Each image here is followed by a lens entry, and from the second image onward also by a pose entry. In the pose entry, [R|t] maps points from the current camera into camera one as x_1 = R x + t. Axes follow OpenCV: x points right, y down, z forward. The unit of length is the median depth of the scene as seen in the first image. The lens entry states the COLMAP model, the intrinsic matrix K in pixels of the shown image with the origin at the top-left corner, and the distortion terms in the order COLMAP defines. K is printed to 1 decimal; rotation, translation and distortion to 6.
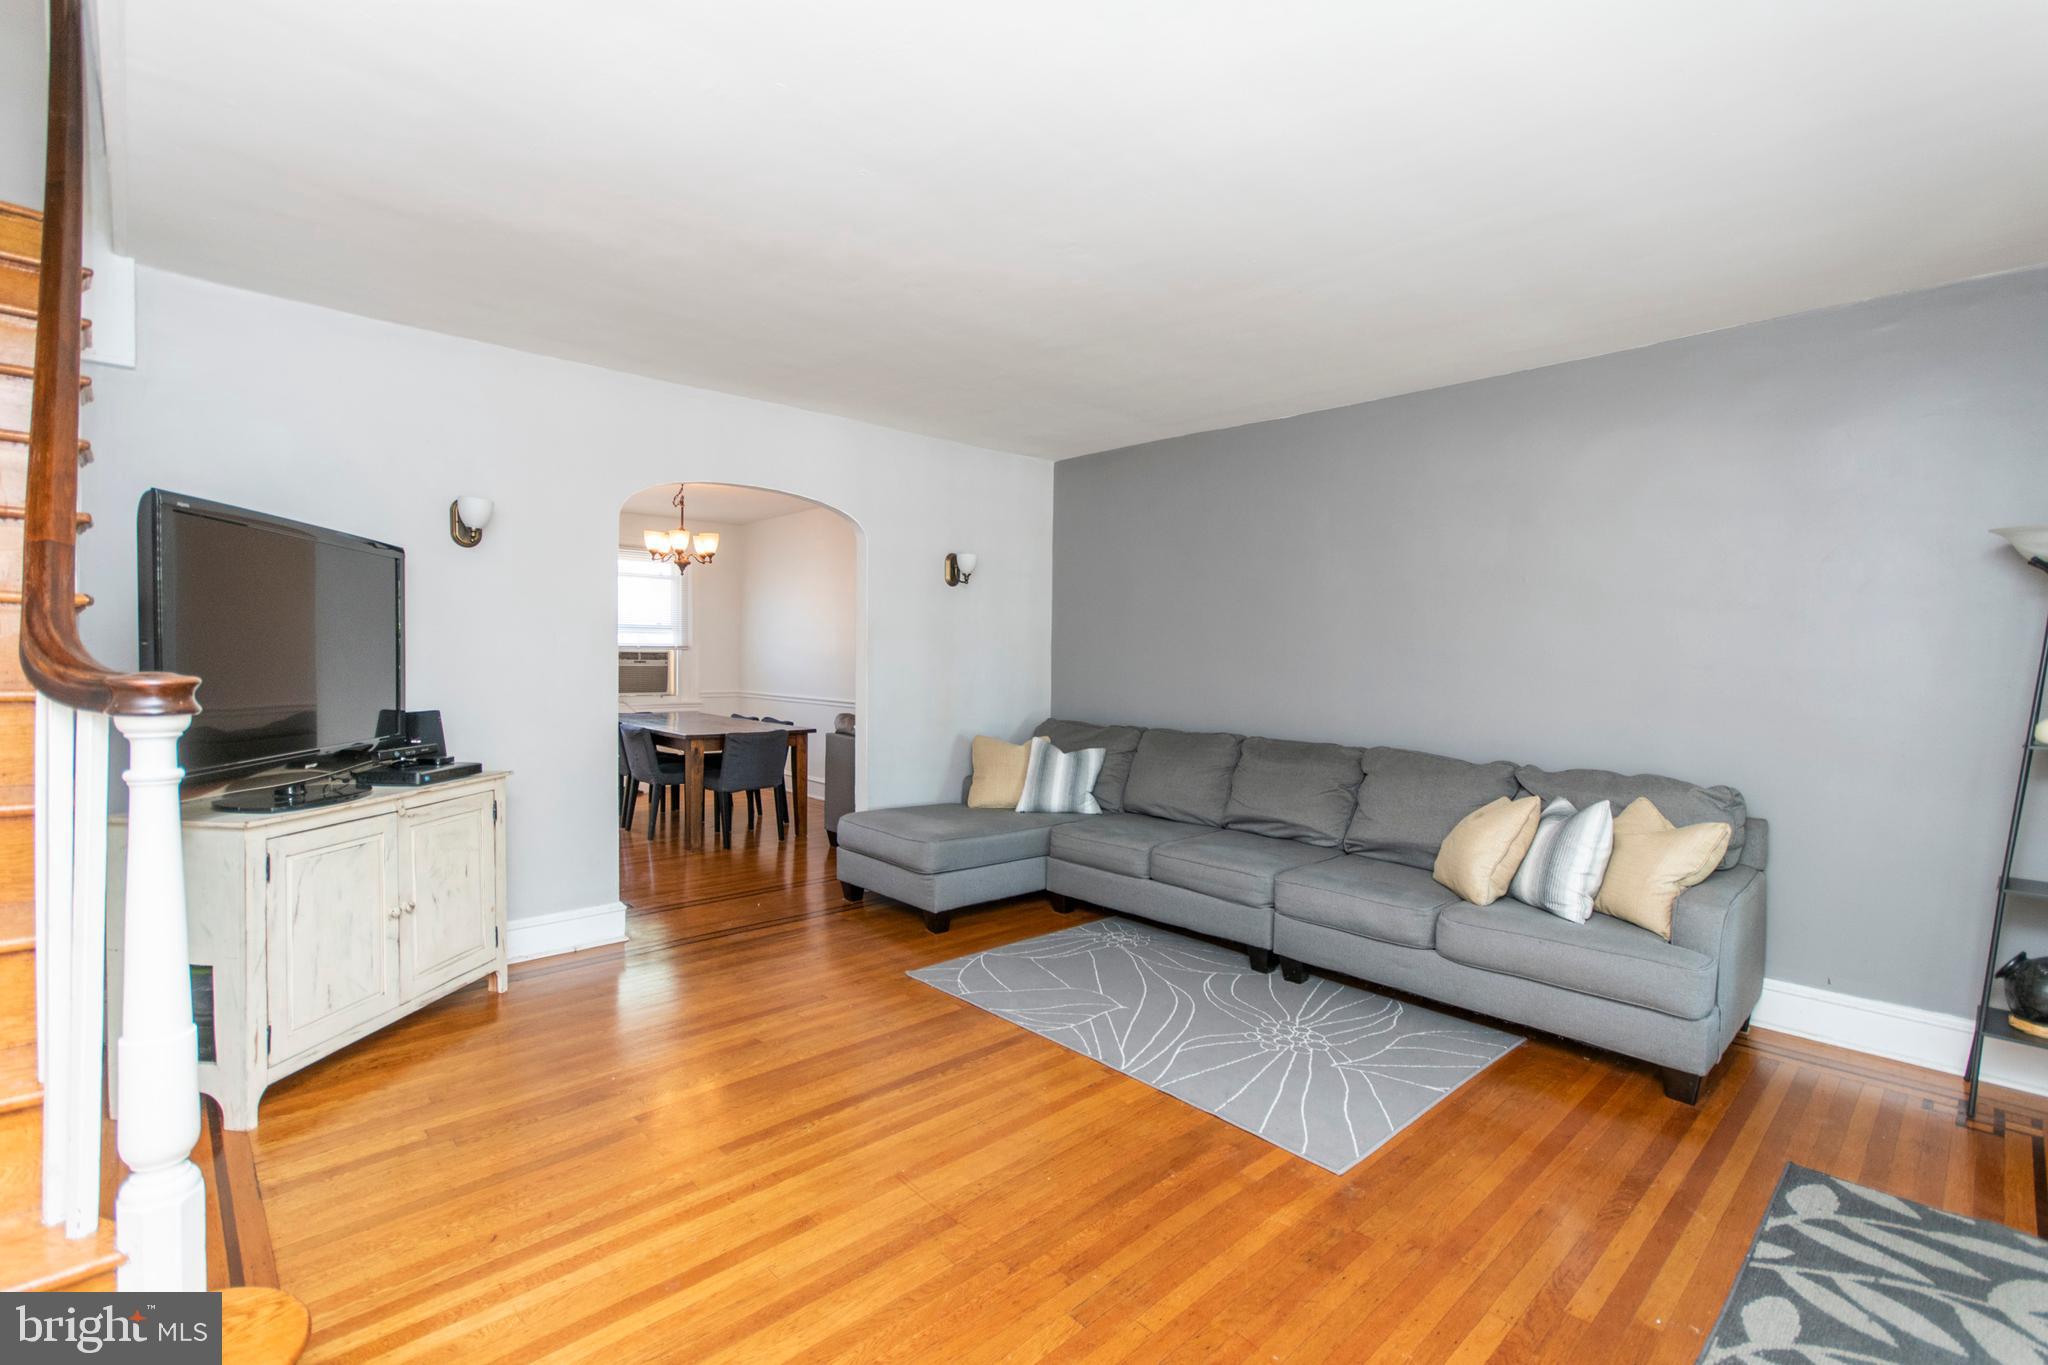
lens RADIAL K [[914.2, 0, 1013.5], [0, 914.2, 678.1], [0, 0, 1]] dist [0.003193, -0.000612]
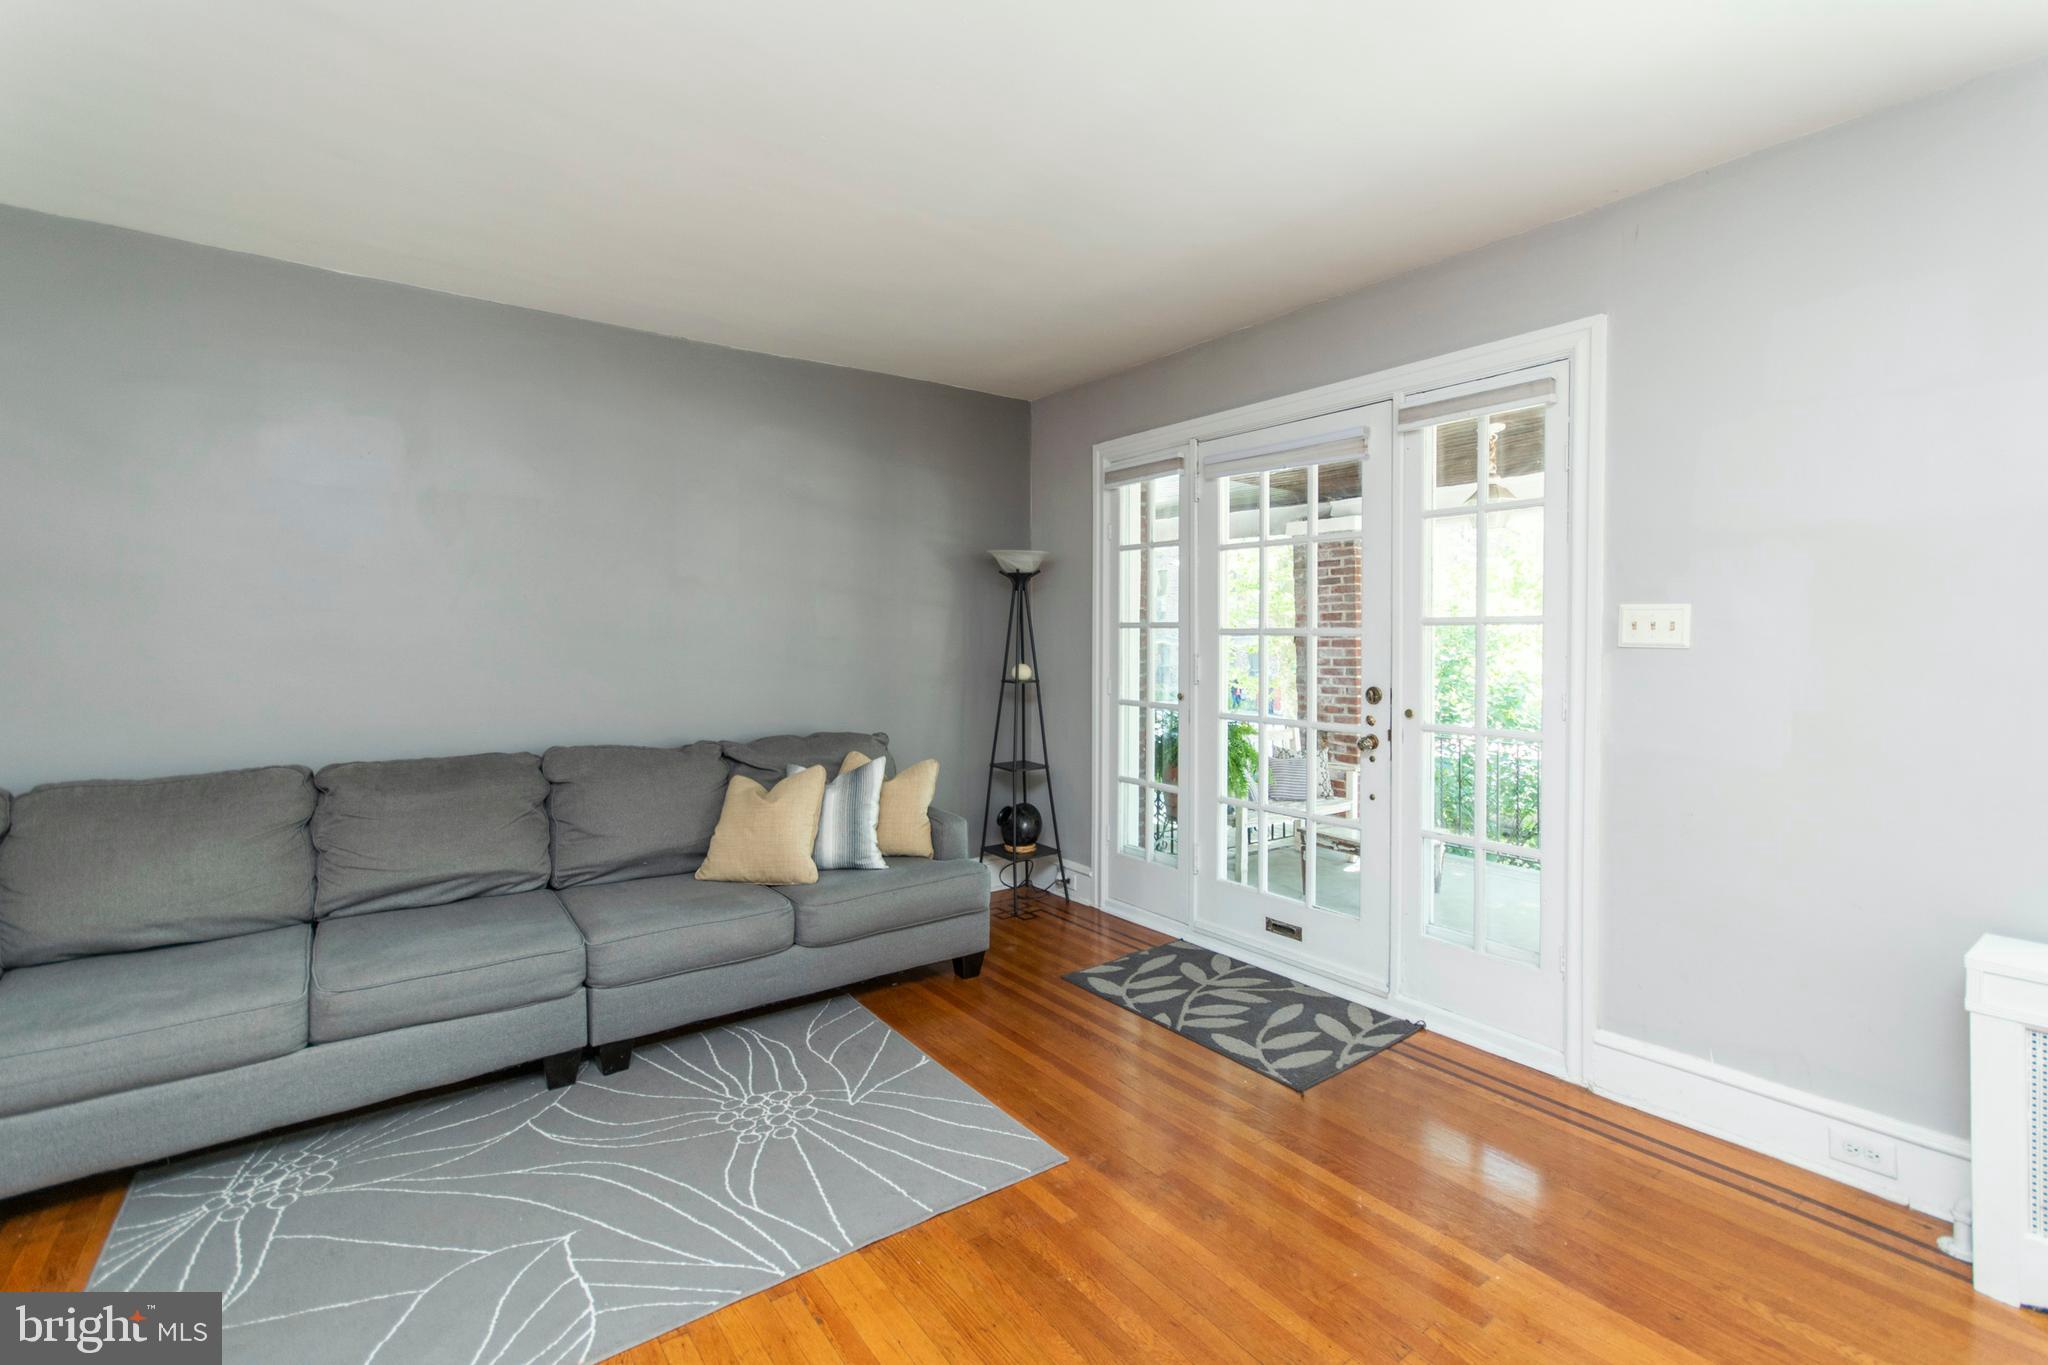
lens RADIAL K [[914.2, 0, 1018.6], [0, 914.2, 683.4], [0, 0, 1]] dist [0.003193, -0.000612]
pose [[0.115112, -0.067845, 0.991033, -0.423232], [0.032730, 0.997382, 0.064478, -0.019276], [-0.992813, 0.025014, 0.117031, 0.677166]]
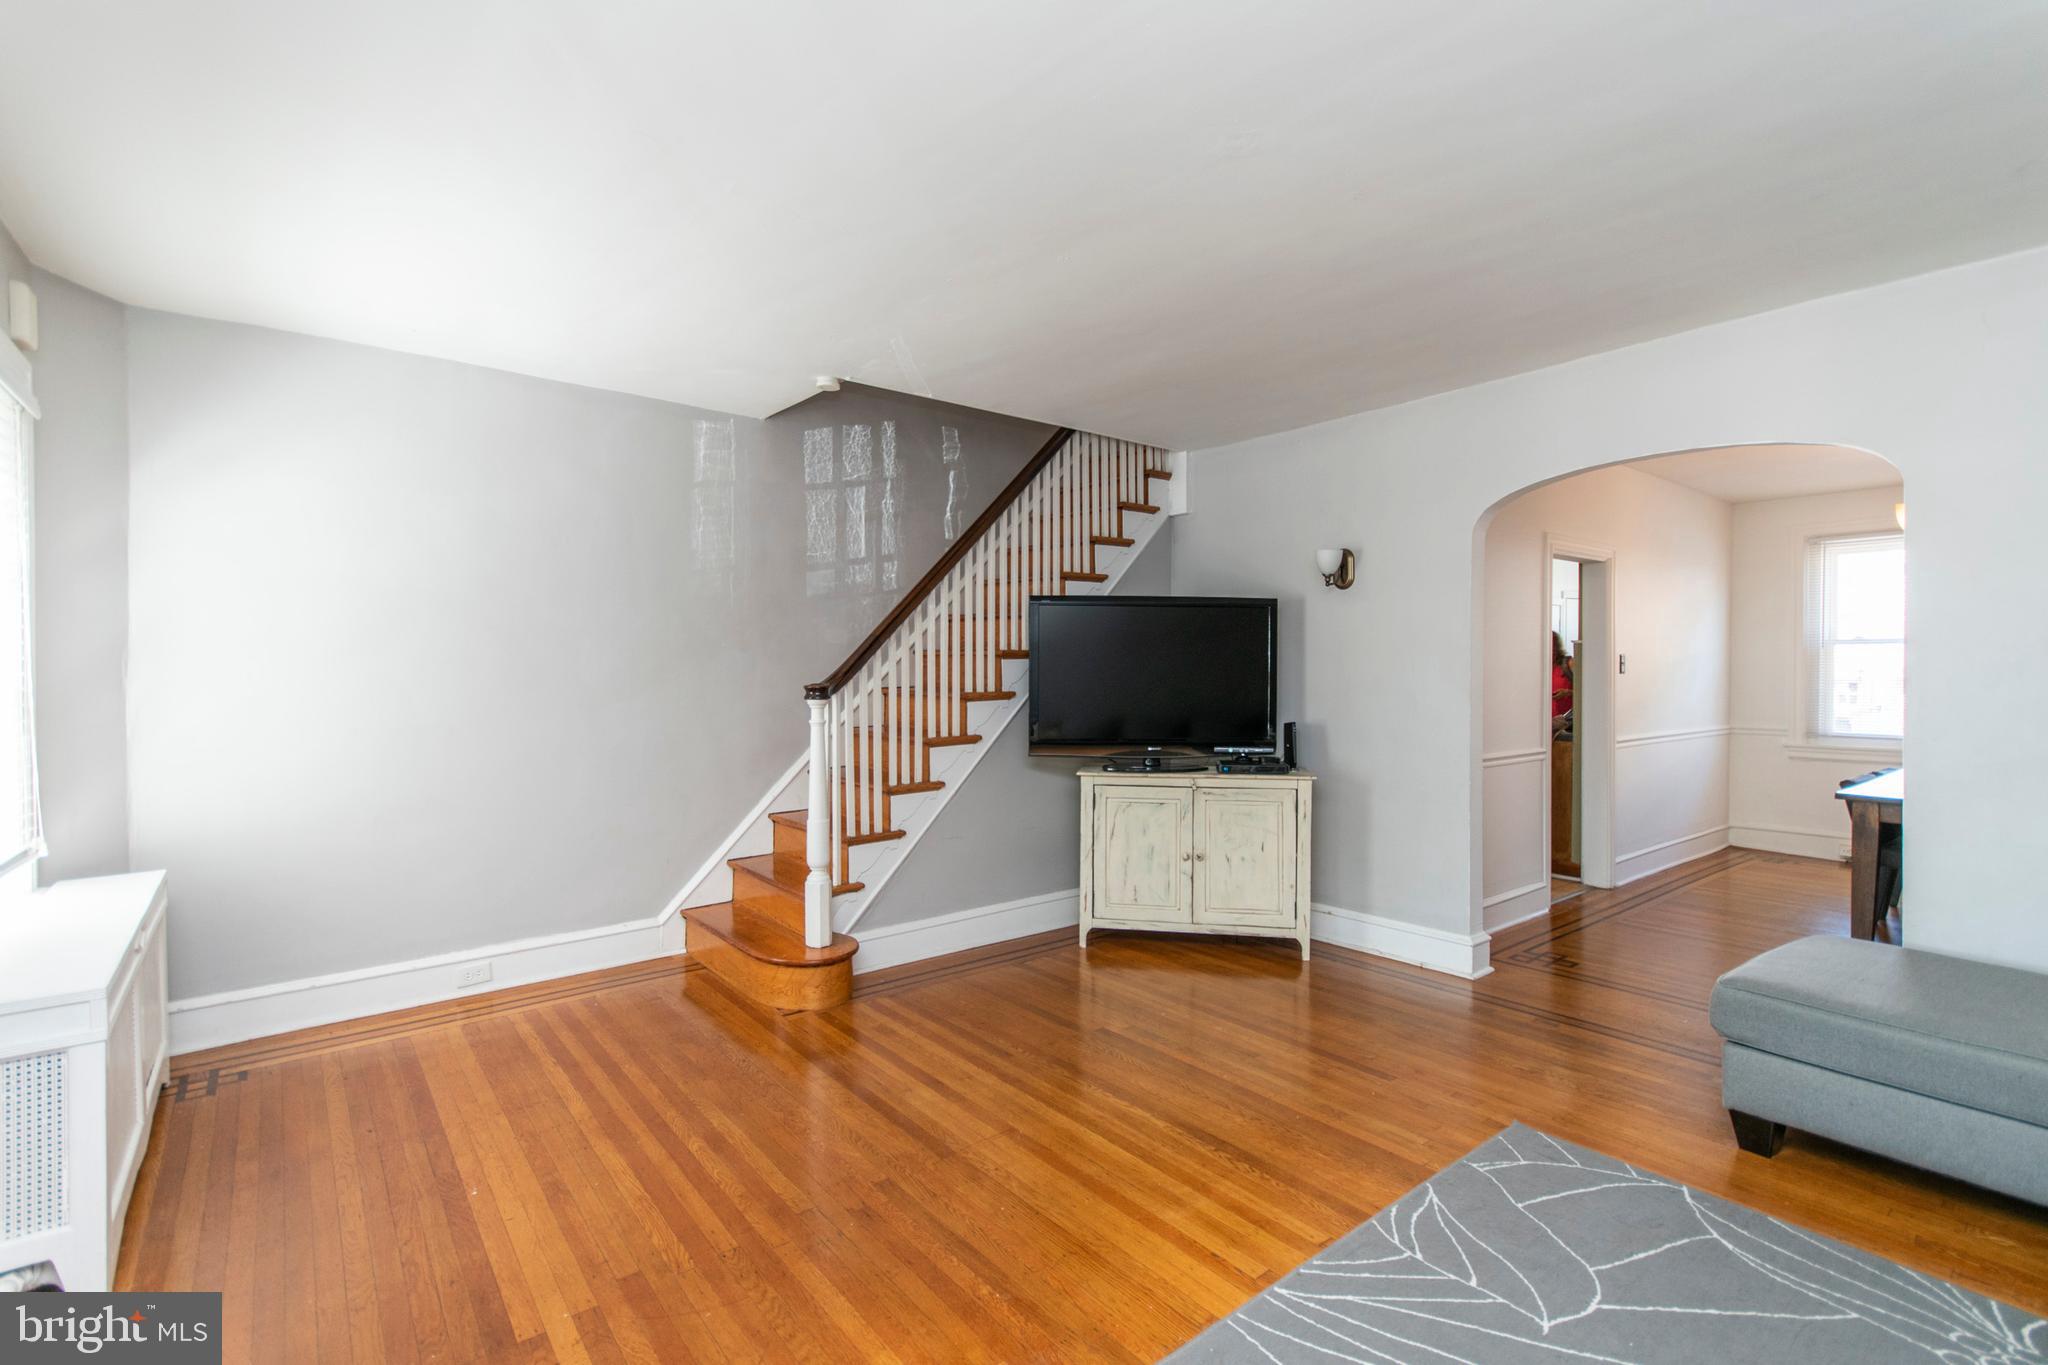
lens RADIAL K [[914.2, 0, 1010.1], [0, 914.2, 682.0], [0, 0, 1]] dist [0.003193, -0.000612]
pose [[-0.082443, -0.008881, -0.996556, 0.716012], [-0.027388, 0.999603, -0.006643, 0.000018], [0.996219, 0.026747, -0.082654, 0.768071]]
